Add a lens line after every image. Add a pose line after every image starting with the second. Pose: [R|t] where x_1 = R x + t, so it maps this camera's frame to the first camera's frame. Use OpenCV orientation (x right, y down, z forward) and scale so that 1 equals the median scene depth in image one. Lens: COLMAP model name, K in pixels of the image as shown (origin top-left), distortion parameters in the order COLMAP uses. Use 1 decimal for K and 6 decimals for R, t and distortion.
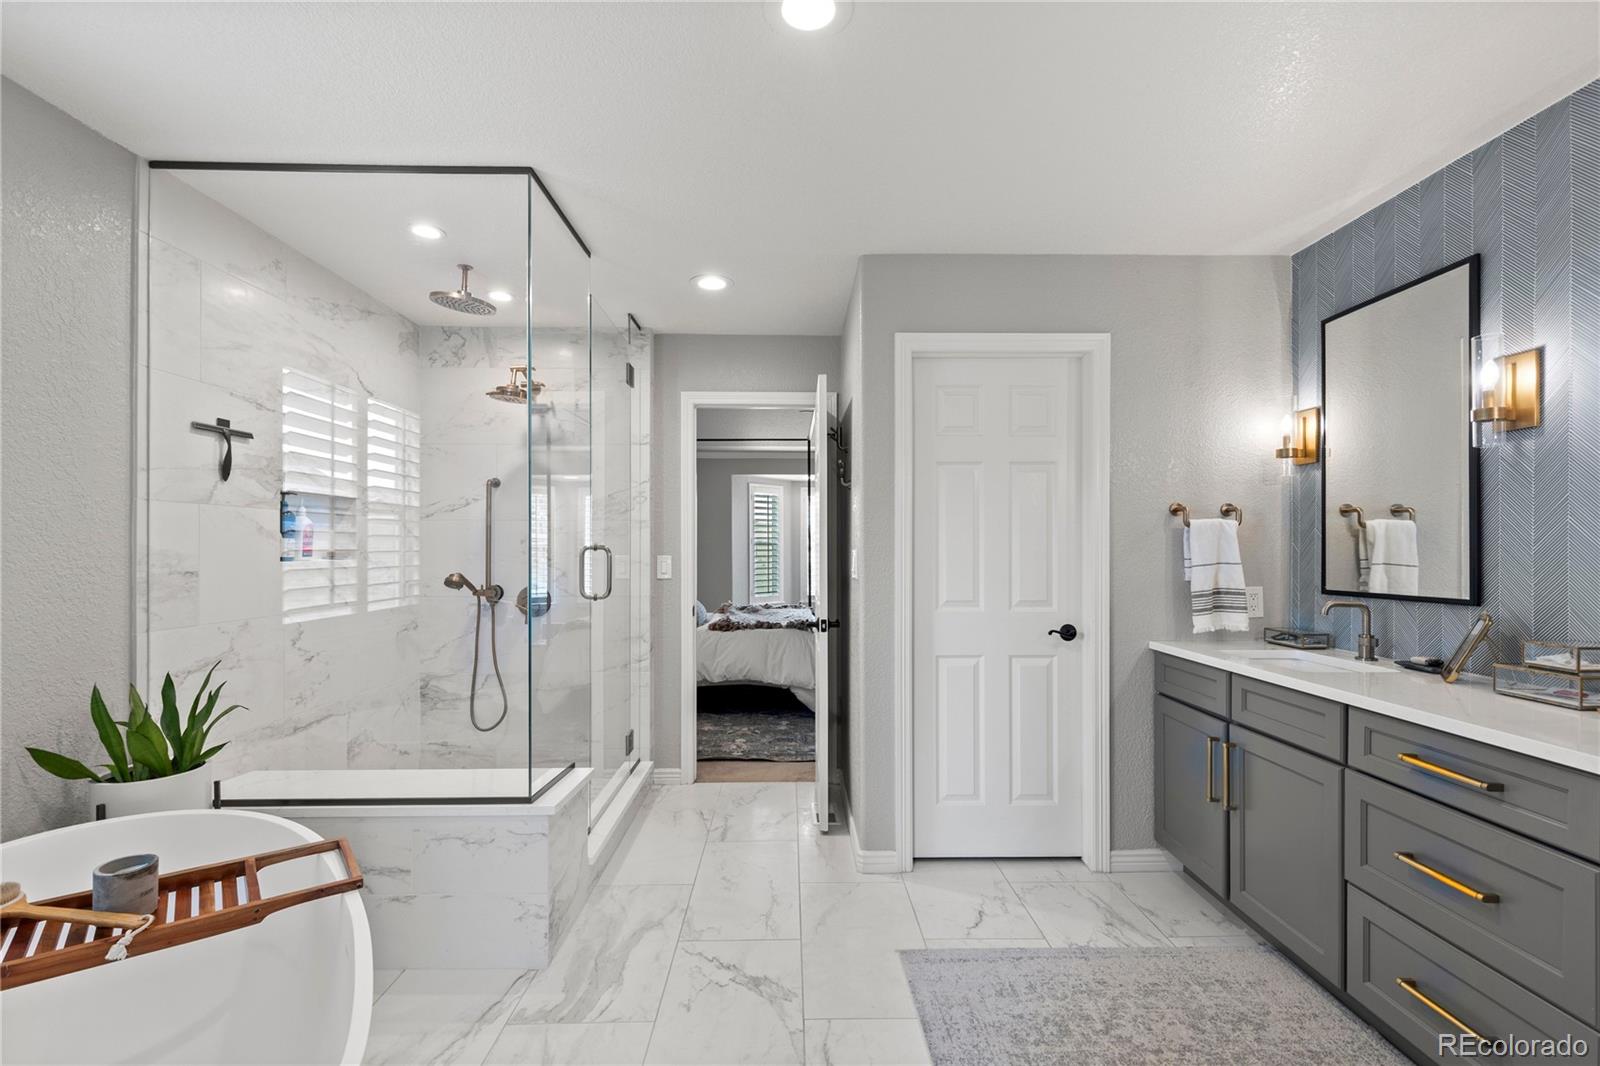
lens RADIAL K [[723.8, 0, 802.1], [0, 723.8, 541.2], [0, 0, 1]] dist [0.001832, -0.000626]
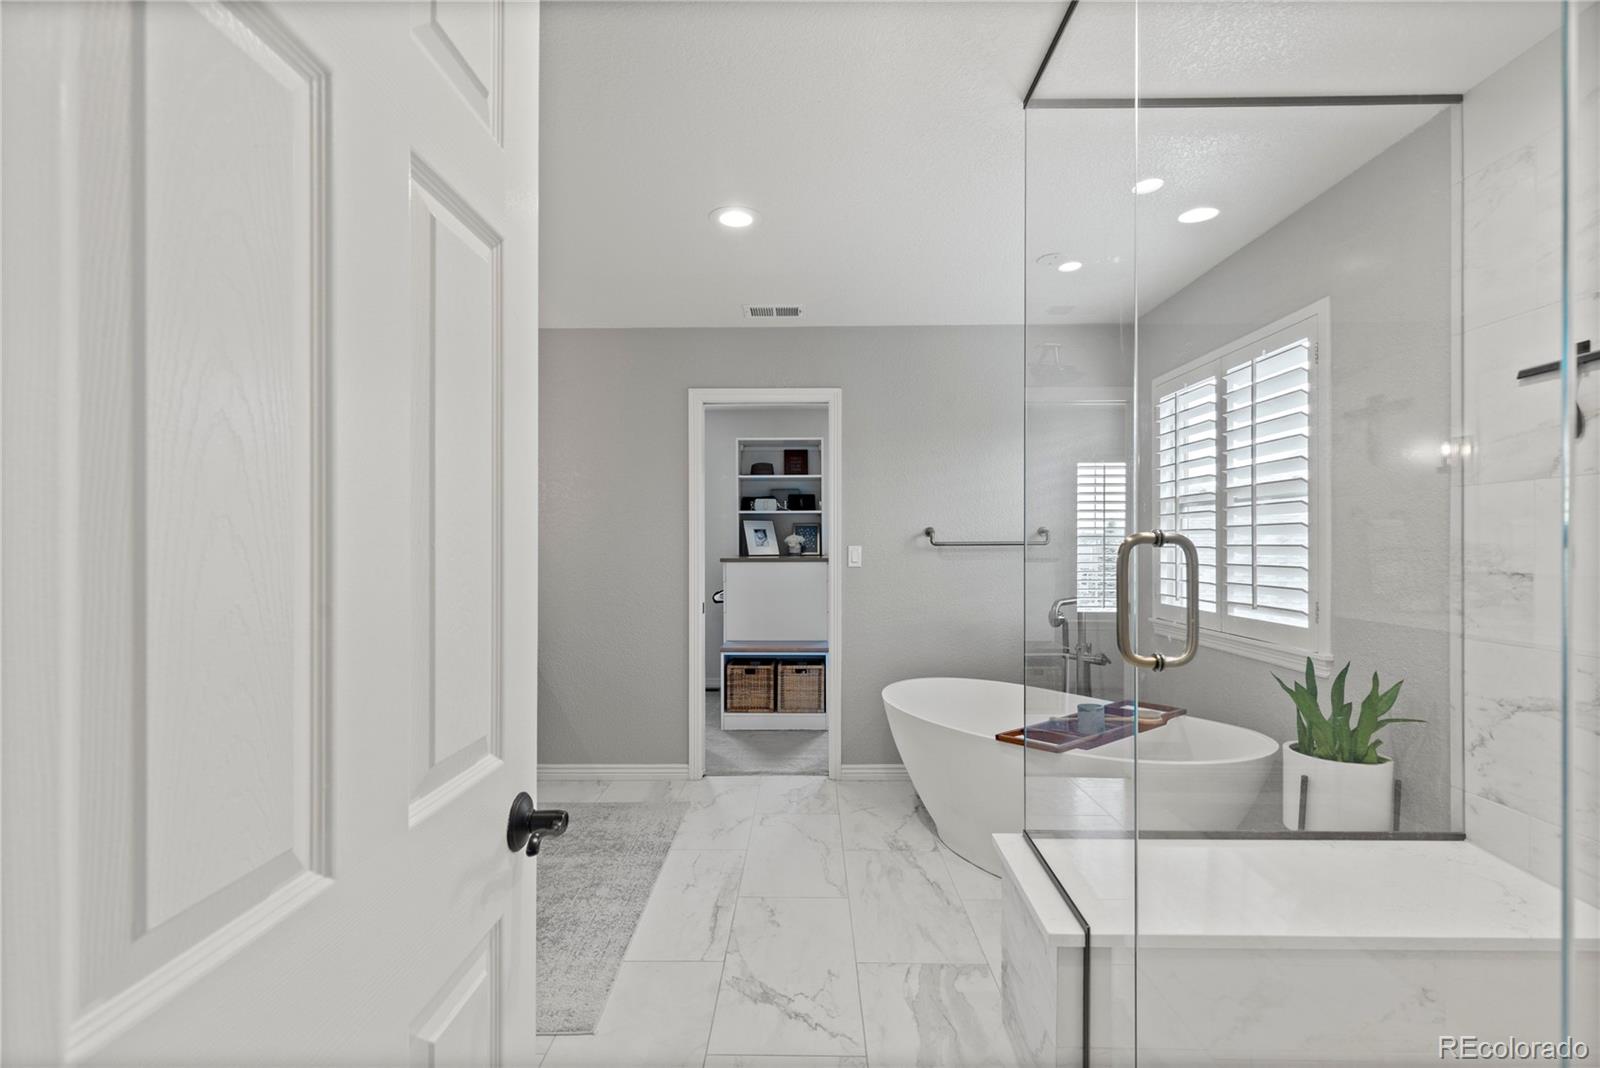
lens RADIAL K [[723.8, 0, 796.8], [0, 723.8, 543.1], [0, 0, 1]] dist [0.001832, -0.000626]
pose [[-0.999379, 0.000762, 0.035216, -0.105579], [0.000387, 0.999943, -0.010657, 0.016023], [-0.035223, -0.010637, -0.999323, 1.495717]]
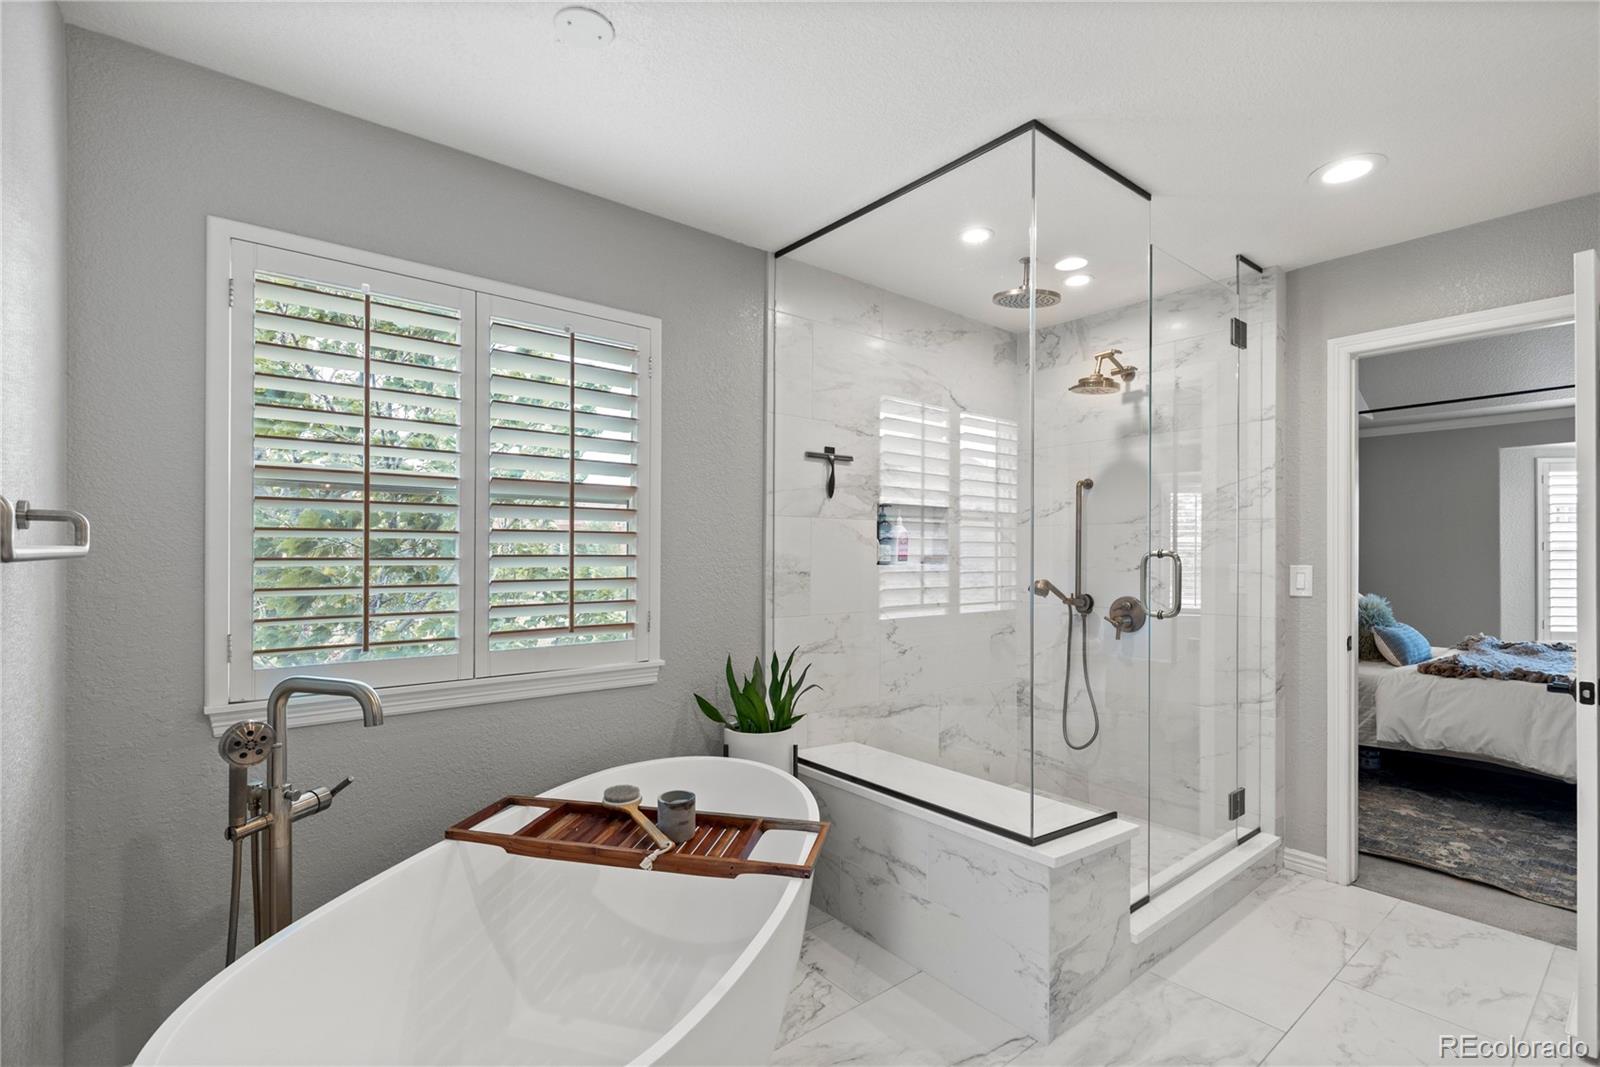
lens RADIAL K [[723.8, 0, 801.2], [0, 723.8, 548.3], [0, 0, 1]] dist [0.001832, -0.000626]
pose [[0.615699, -0.002671, -0.787977, 0.114161], [0.003232, 0.999994, -0.000864, 0.002016], [0.787974, -0.002015, 0.615705, 0.192646]]
